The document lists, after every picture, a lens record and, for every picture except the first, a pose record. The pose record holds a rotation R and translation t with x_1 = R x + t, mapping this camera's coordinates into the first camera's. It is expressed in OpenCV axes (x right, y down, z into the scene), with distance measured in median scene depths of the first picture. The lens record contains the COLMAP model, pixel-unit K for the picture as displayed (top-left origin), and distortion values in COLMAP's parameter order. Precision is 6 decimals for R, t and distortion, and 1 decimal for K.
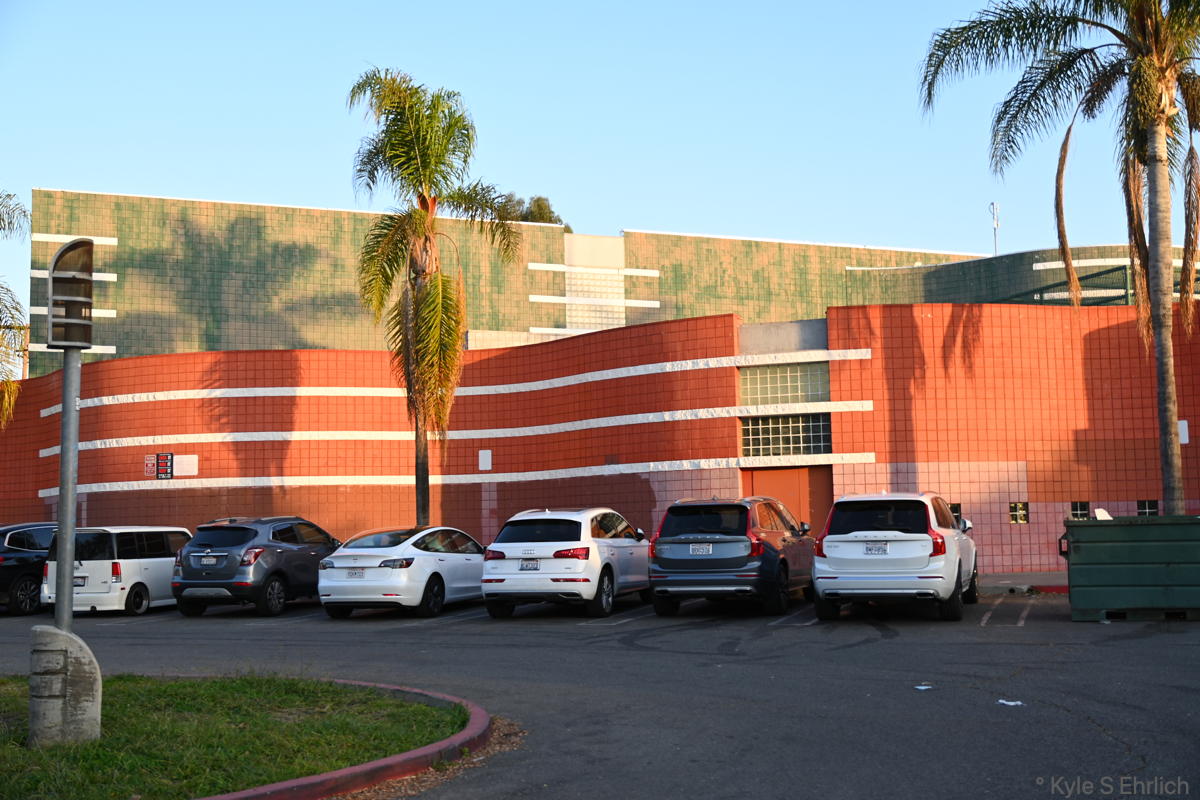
lens RADIAL K [[1412.2, 0, 602.6], [0, 1412.2, 401.6], [0, 0, 1]] dist [0.008294, -0.012661]
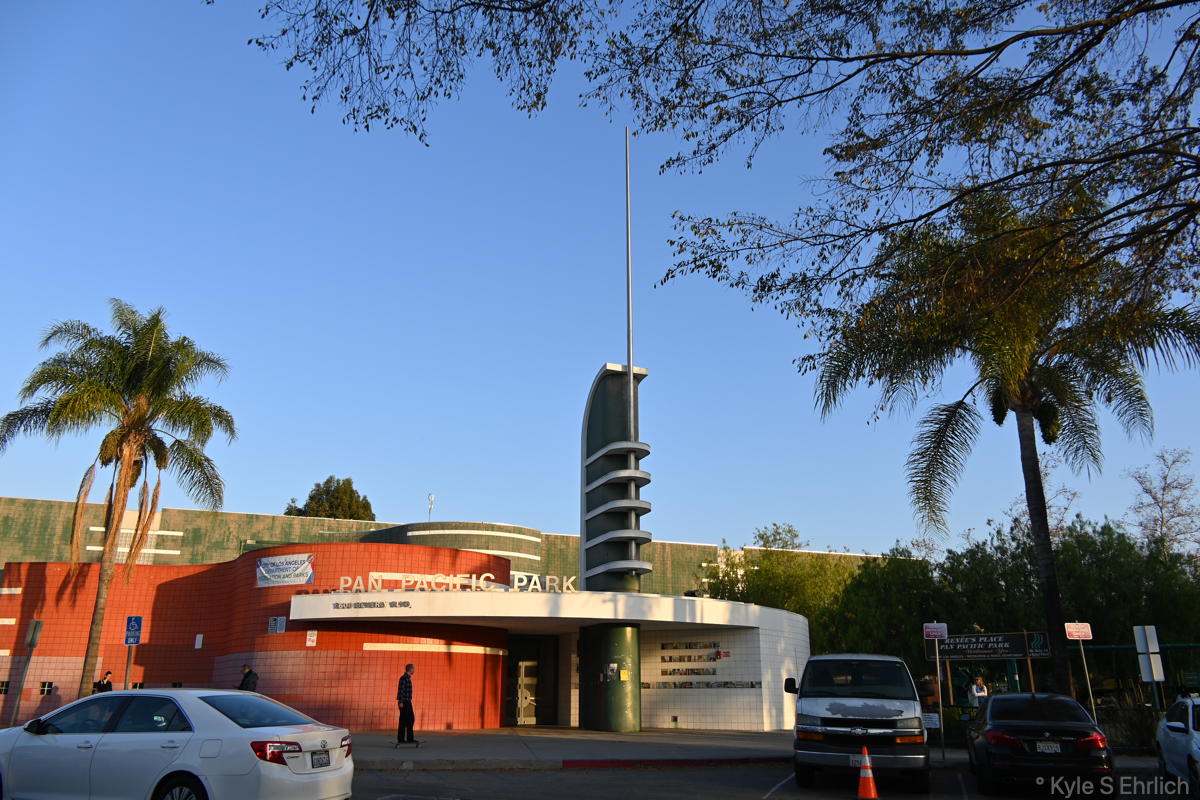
lens RADIAL K [[900.7, 0, 600.0], [0, 900.7, 400.0], [0, 0, 1]] dist [0.024637, -0.035926]
pose [[0.999658, 0.015990, -0.020689, 0.895626], [-0.020146, 0.975379, -0.219611, -0.032117], [0.016668, 0.219953, 0.975368, -0.119266]]
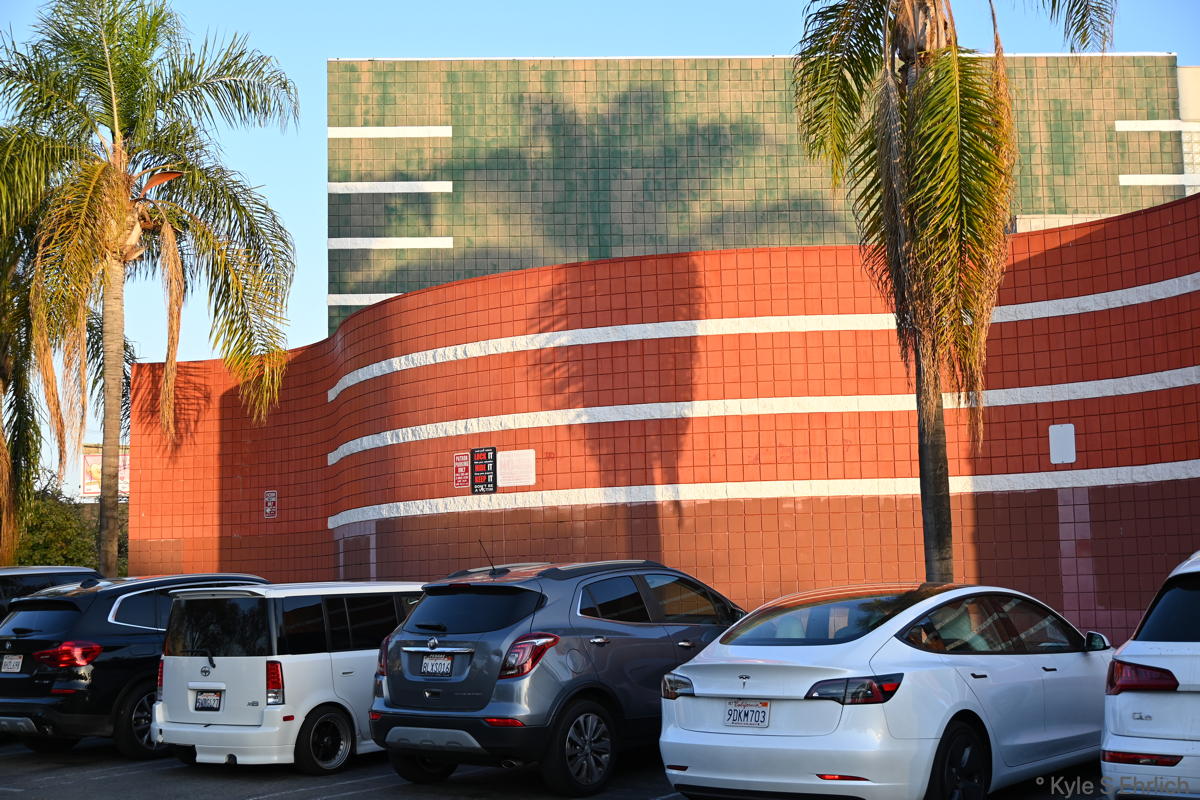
lens RADIAL K [[1642.1, 0, 605.1], [0, 1642.1, 399.3], [0, 0, 1]] dist [0.026967, -0.030036]
pose [[0.943009, -0.039444, -0.330423, -0.047876], [0.035898, 0.999214, -0.016829, 0.033650], [0.330827, 0.004009, 0.943683, 0.439963]]
